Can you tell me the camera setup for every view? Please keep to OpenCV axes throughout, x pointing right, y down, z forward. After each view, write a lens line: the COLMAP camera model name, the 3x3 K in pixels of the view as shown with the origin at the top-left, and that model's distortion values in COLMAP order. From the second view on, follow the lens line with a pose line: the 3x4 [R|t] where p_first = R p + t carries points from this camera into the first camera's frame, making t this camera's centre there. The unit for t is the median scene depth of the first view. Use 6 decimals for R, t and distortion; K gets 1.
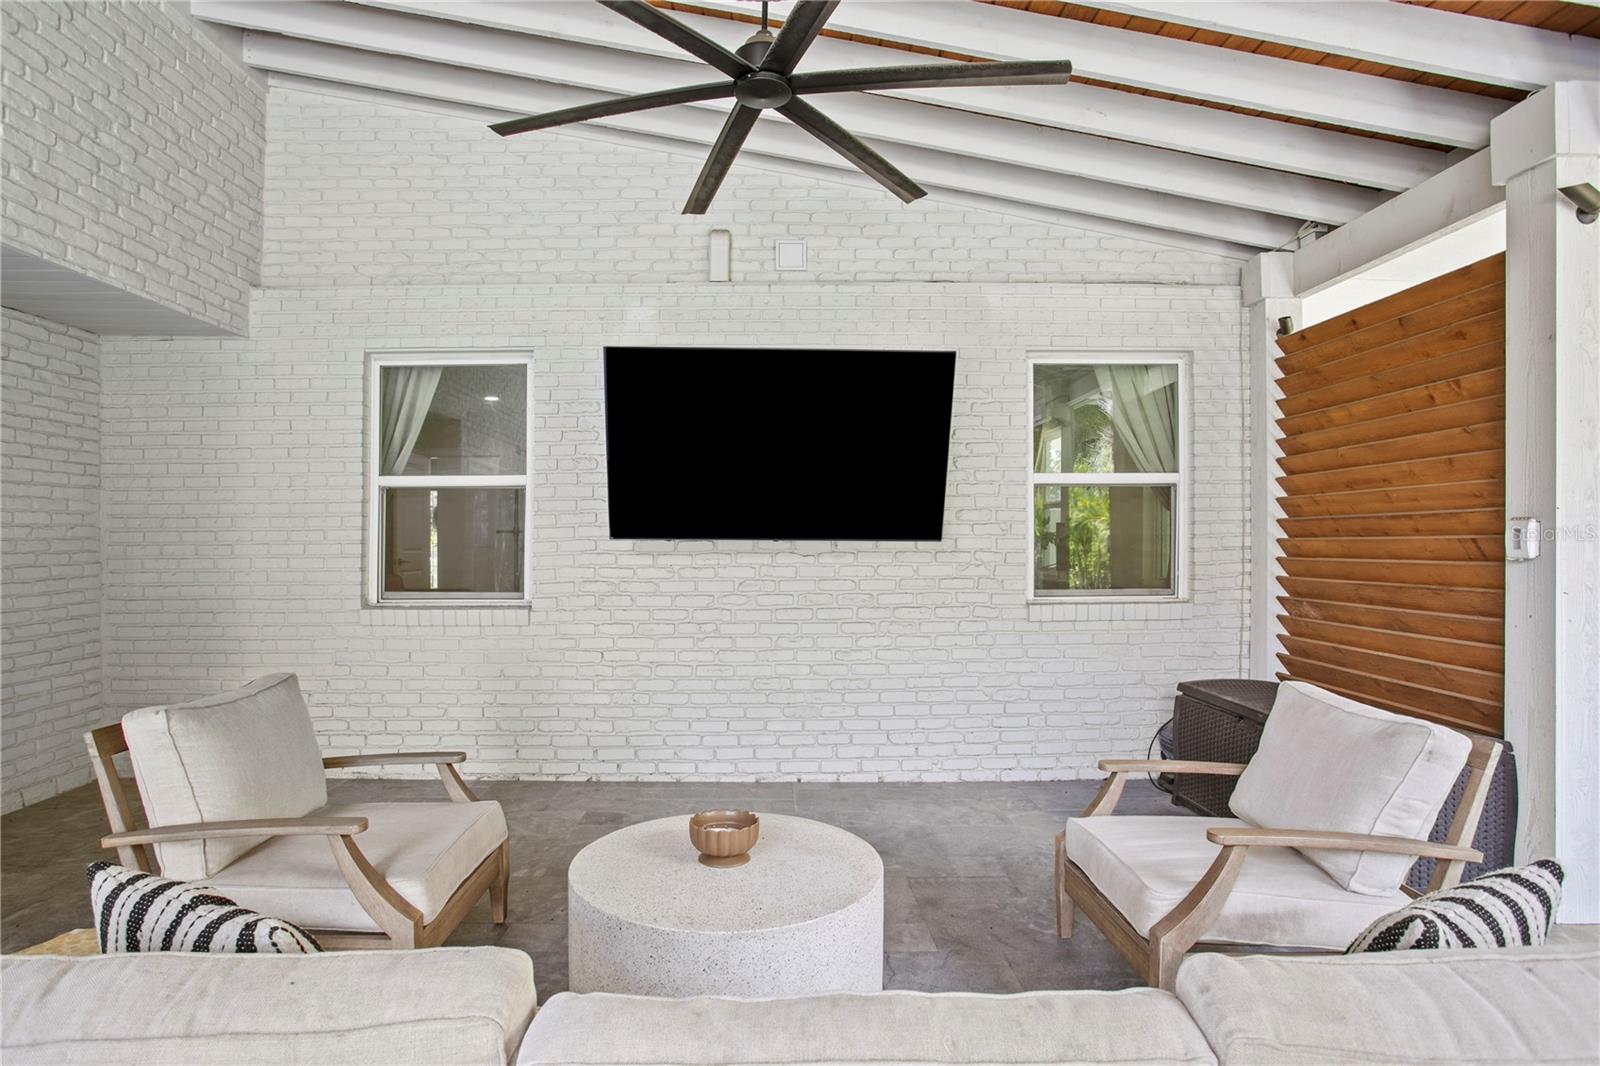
lens RADIAL K [[805.6, 0, 805.6], [0, 805.6, 522.7], [0, 0, 1]] dist [-0.070106, 0.034773]
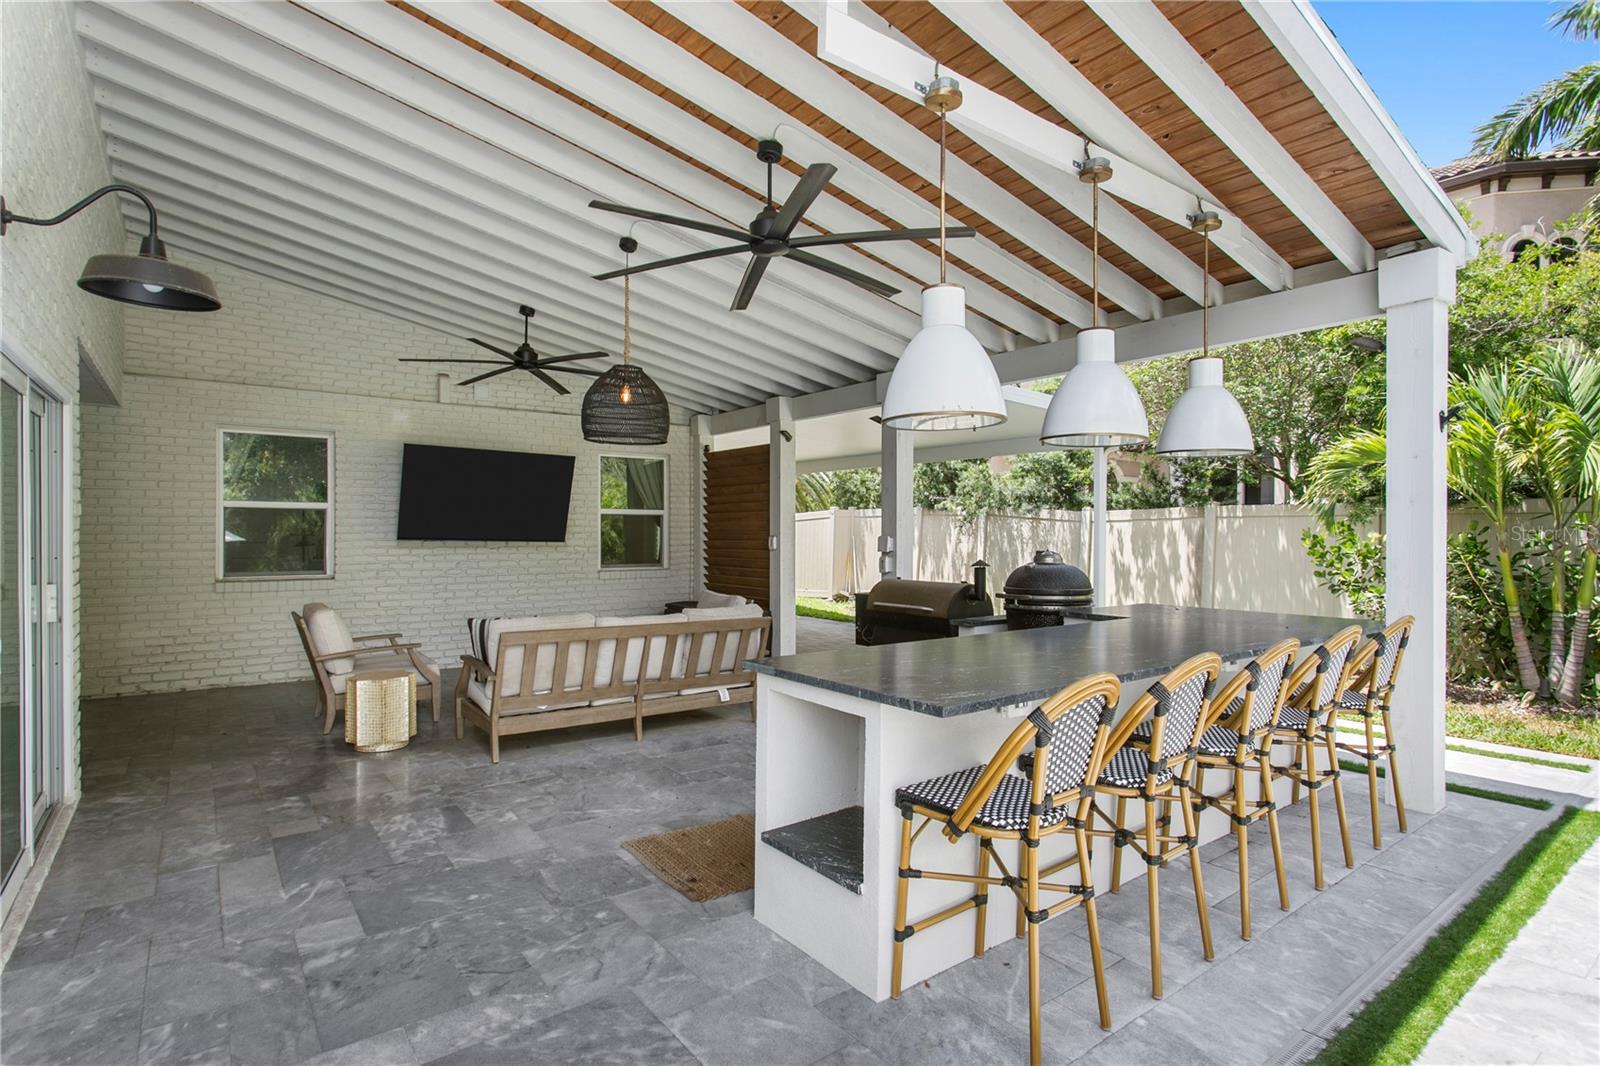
lens RADIAL K [[822.3, 0, 800.0], [0, 822.3, 533.0], [0, 0, 1]] dist [-0.002340, 0.000181]
pose [[0.791623, 0.007516, 0.610963, -0.634687], [-0.002353, 0.999954, -0.009253, 0.020020], [-0.611005, 0.005887, 0.791605, -1.051429]]
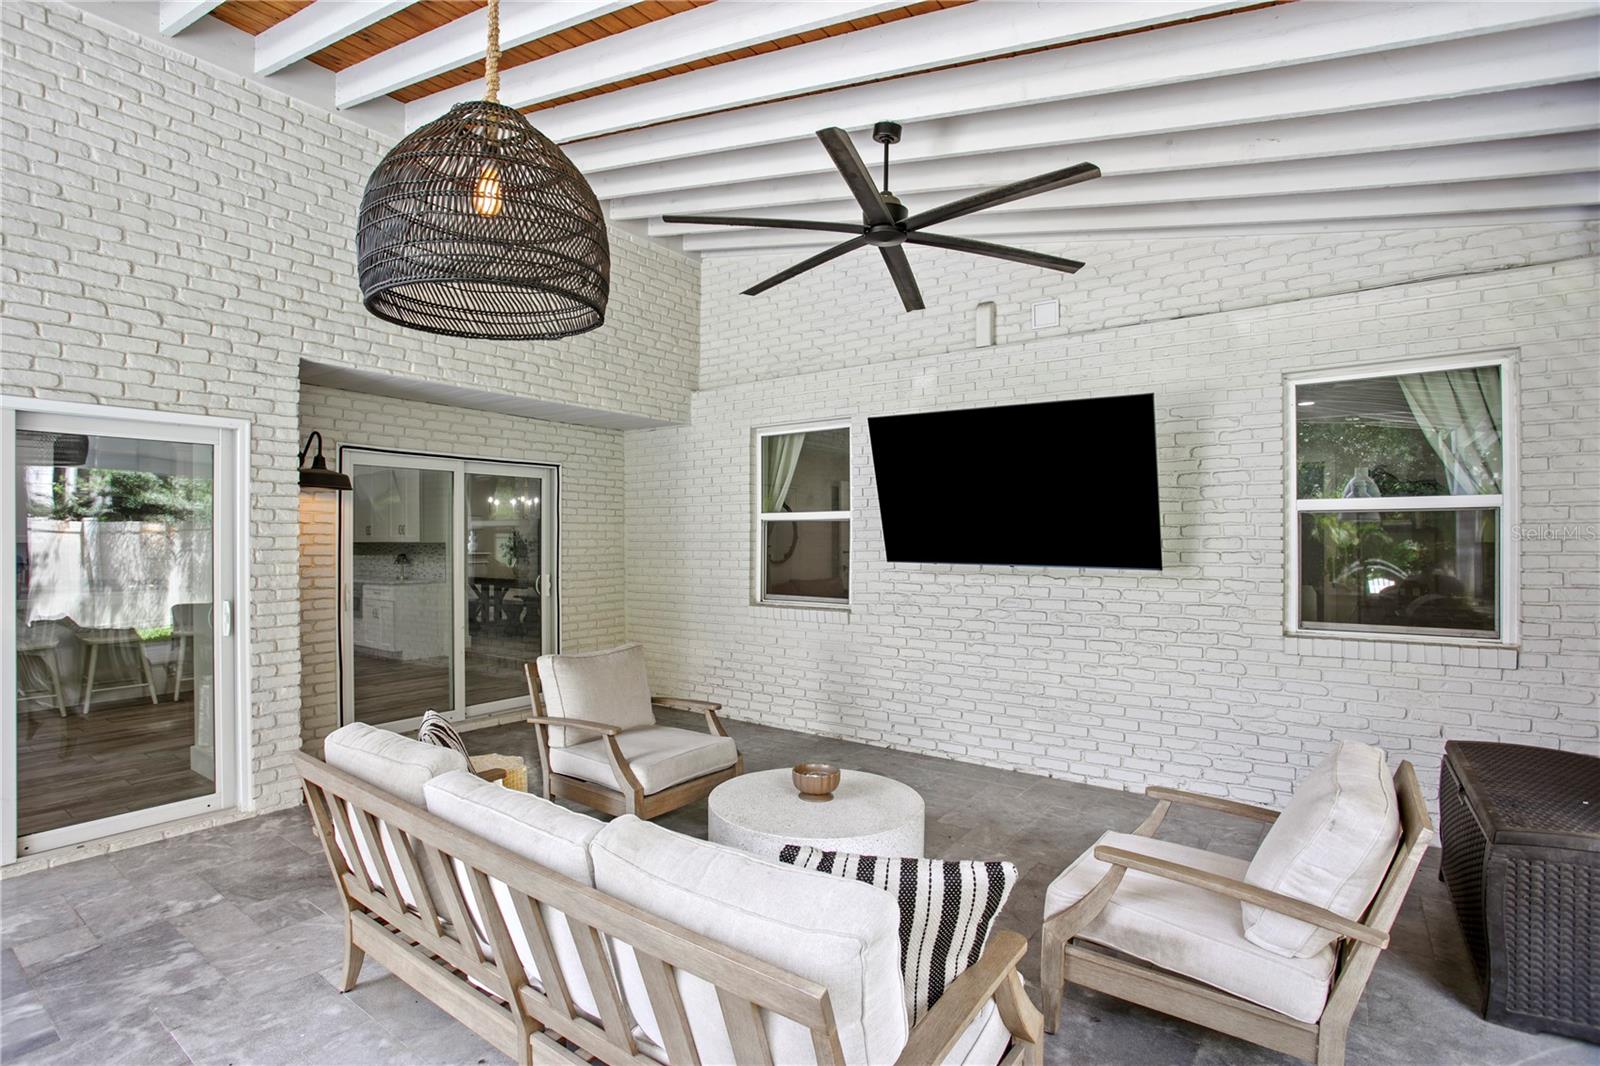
lens RADIAL K [[749.8, 0, 819.9], [0, 749.8, 519.9], [0, 0, 1]] dist [-0.073231, 0.042335]
pose [[0.815096, -0.010507, -0.579231, 0.337584], [0.004707, 0.999923, -0.011514, -0.031020], [0.579307, 0.006659, 0.815082, -0.047307]]
